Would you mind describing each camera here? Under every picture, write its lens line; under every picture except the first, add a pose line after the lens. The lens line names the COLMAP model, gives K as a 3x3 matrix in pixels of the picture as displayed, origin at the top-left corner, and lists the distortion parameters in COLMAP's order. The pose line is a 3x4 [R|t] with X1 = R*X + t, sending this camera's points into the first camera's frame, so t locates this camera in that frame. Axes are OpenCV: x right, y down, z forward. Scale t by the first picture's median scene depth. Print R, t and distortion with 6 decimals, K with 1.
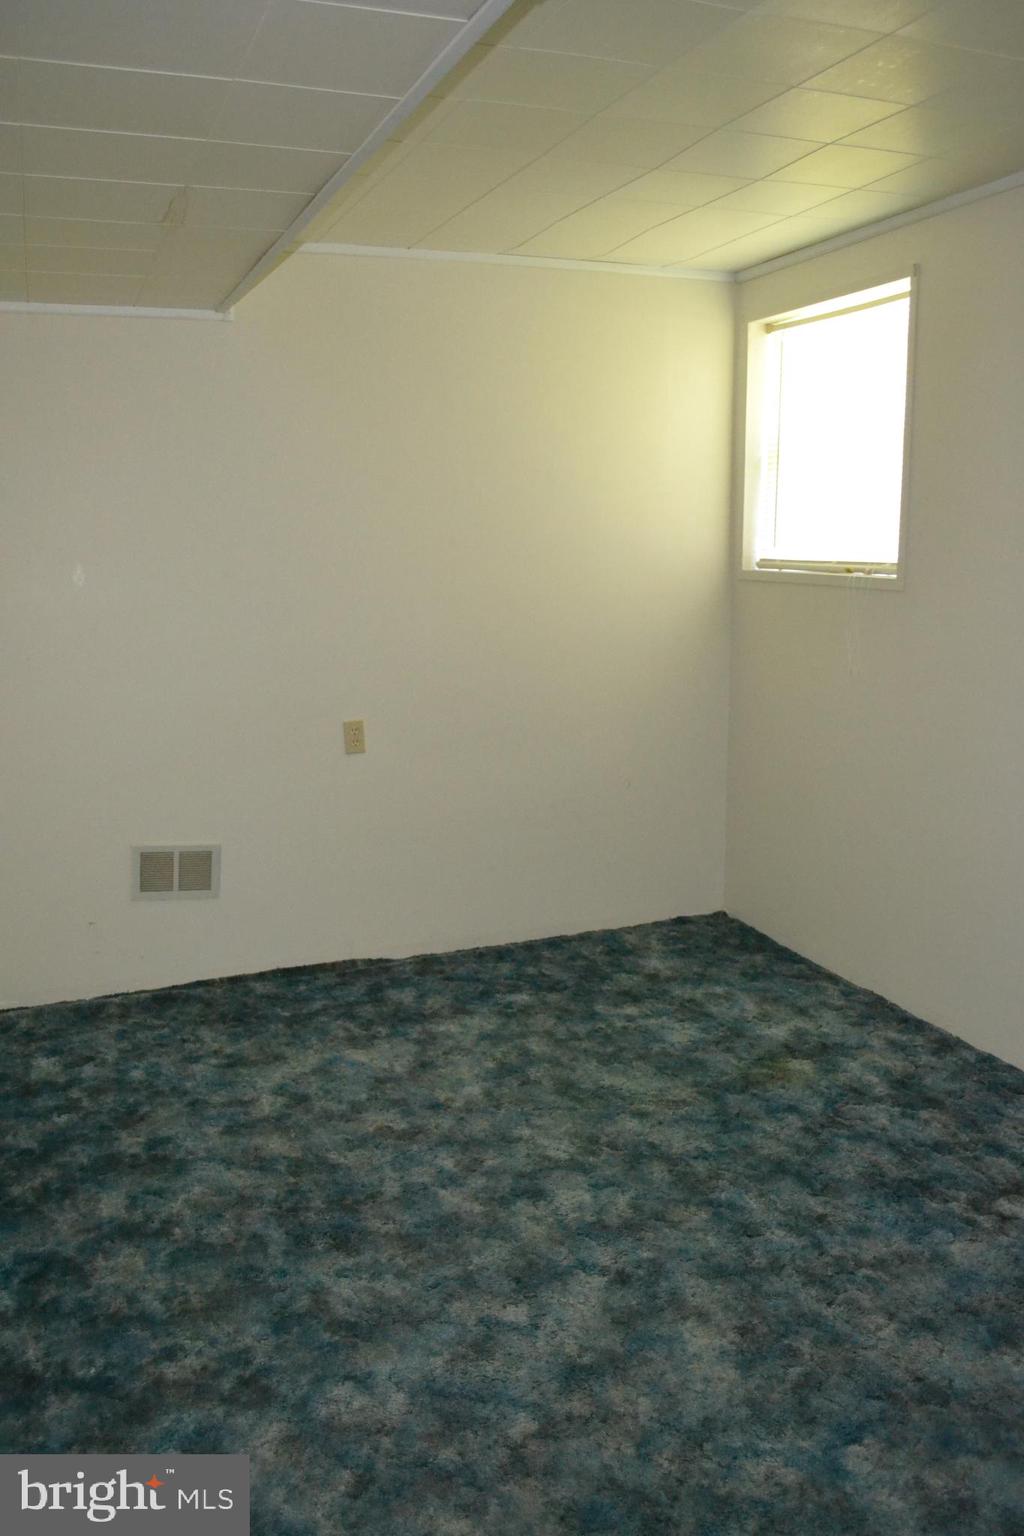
lens RADIAL K [[1232.4, 0, 515.1], [0, 1232.4, 765.0], [0, 0, 1]] dist [-0.077973, 0.006518]
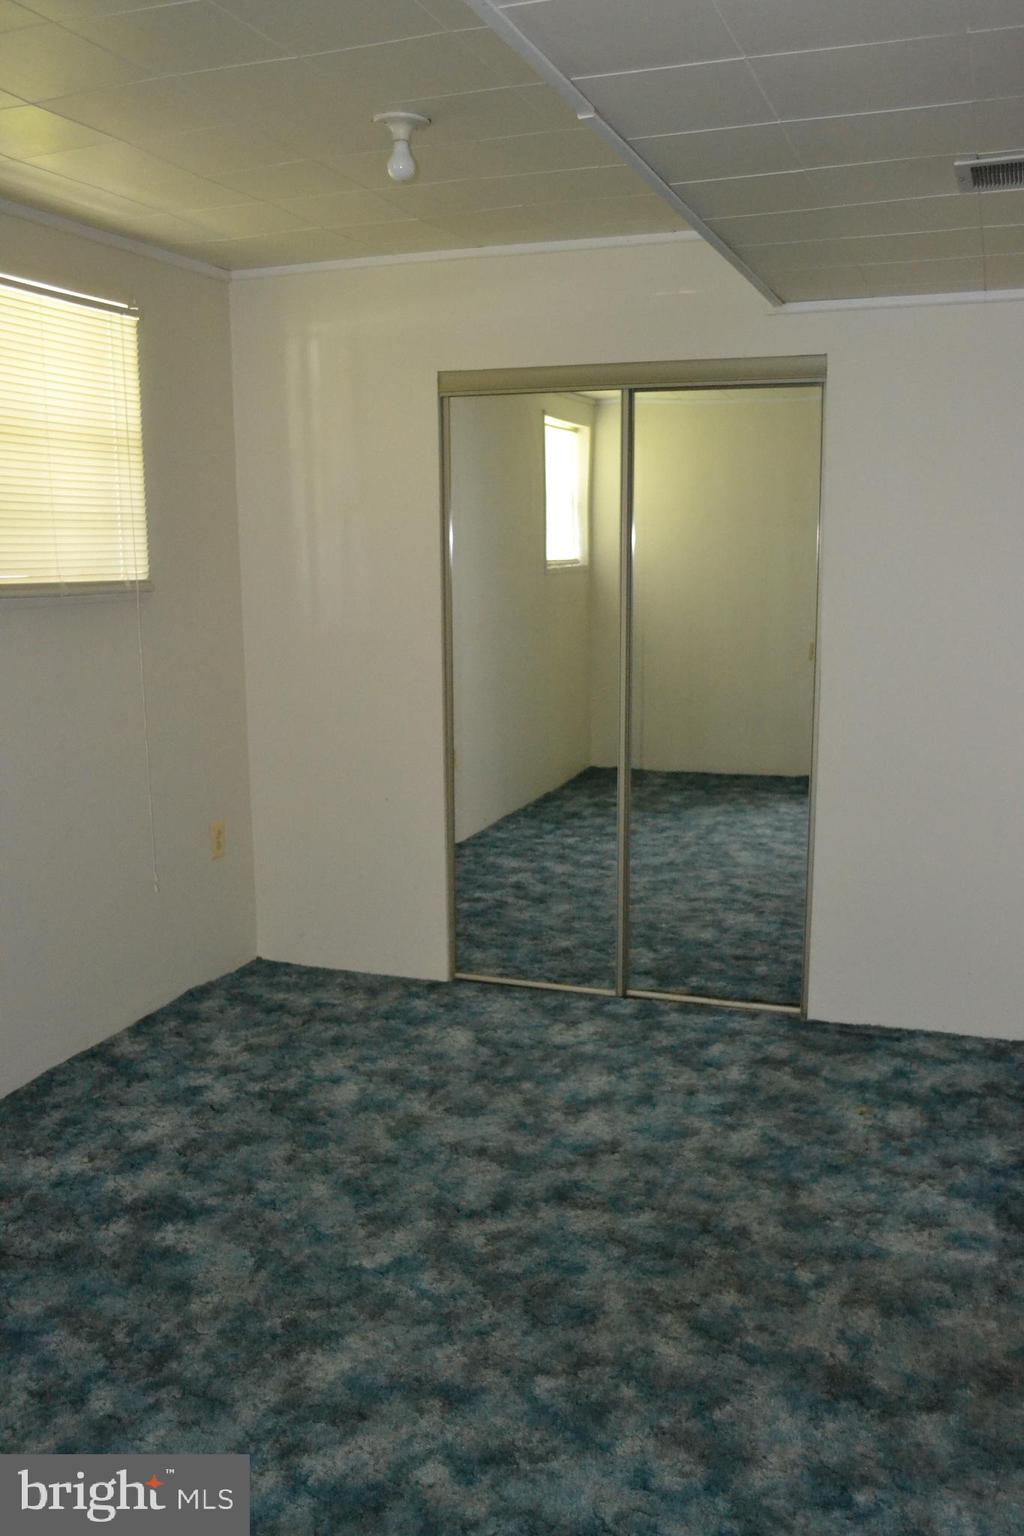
lens RADIAL K [[1320.5, 0, 514.6], [0, 1320.5, 771.5], [0, 0, 1]] dist [-0.058446, -0.011423]
pose [[-0.746625, -0.093083, 0.658701, -0.644415], [0.146274, 0.942959, 0.299052, -0.288878], [-0.648965, 0.319630, -0.690421, 1.563996]]
